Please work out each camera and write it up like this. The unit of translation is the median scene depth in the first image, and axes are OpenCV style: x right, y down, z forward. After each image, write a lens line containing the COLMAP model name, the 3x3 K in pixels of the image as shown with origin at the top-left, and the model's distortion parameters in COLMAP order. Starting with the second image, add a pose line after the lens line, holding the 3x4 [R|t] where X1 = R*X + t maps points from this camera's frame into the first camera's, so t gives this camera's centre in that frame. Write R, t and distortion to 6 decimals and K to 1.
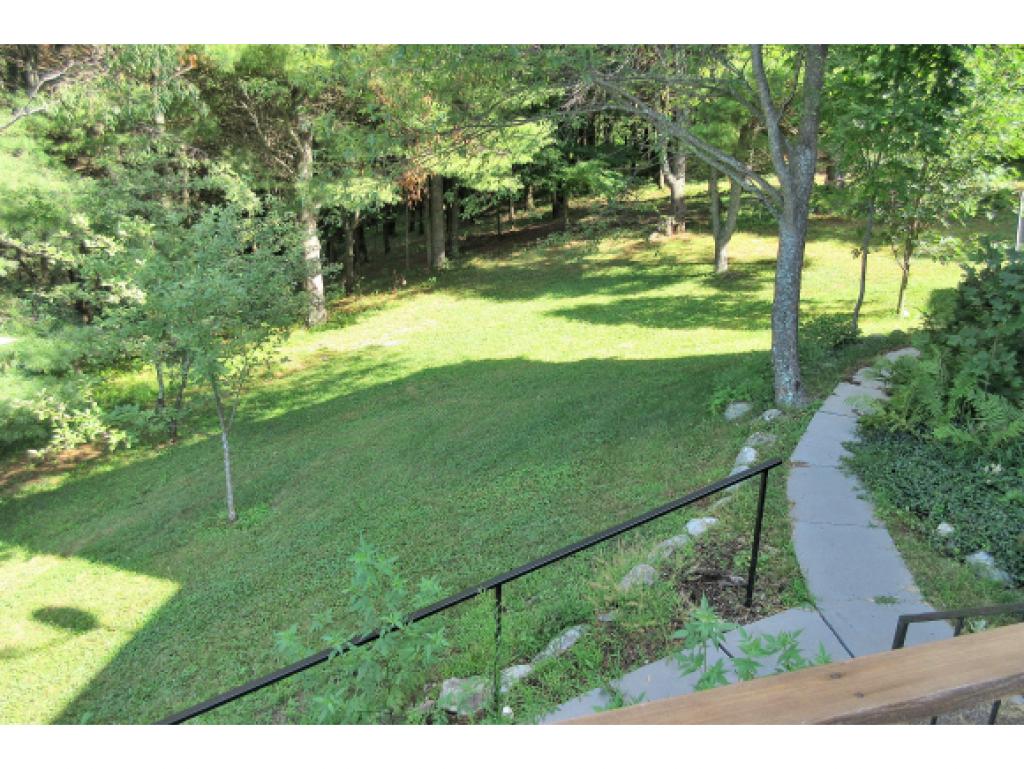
lens RADIAL K [[768.5, 0, 508.9], [0, 768.5, 388.8], [0, 0, 1]] dist [-0.007108, 0.012840]
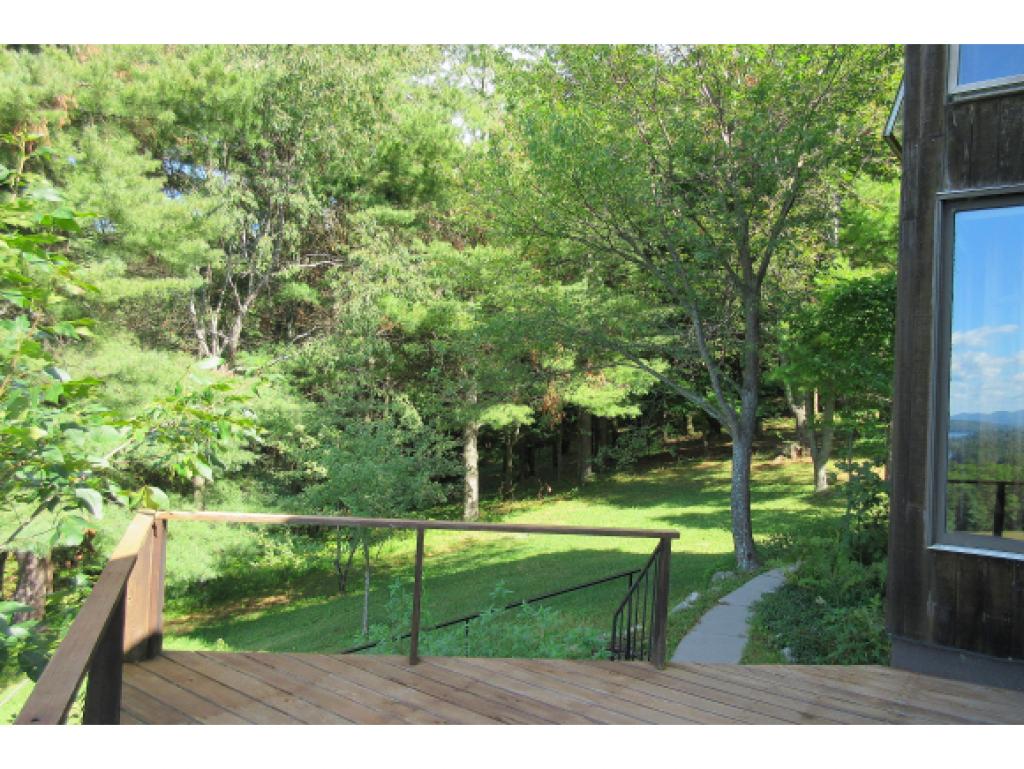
lens RADIAL K [[768.5, 0, 514.8], [0, 768.5, 382.9], [0, 0, 1]] dist [-0.007108, 0.012840]
pose [[0.970836, 0.009378, -0.239563, 0.133435], [-0.078468, 0.956628, -0.280545, 0.054078], [0.226541, 0.291161, 0.929465, -0.214937]]
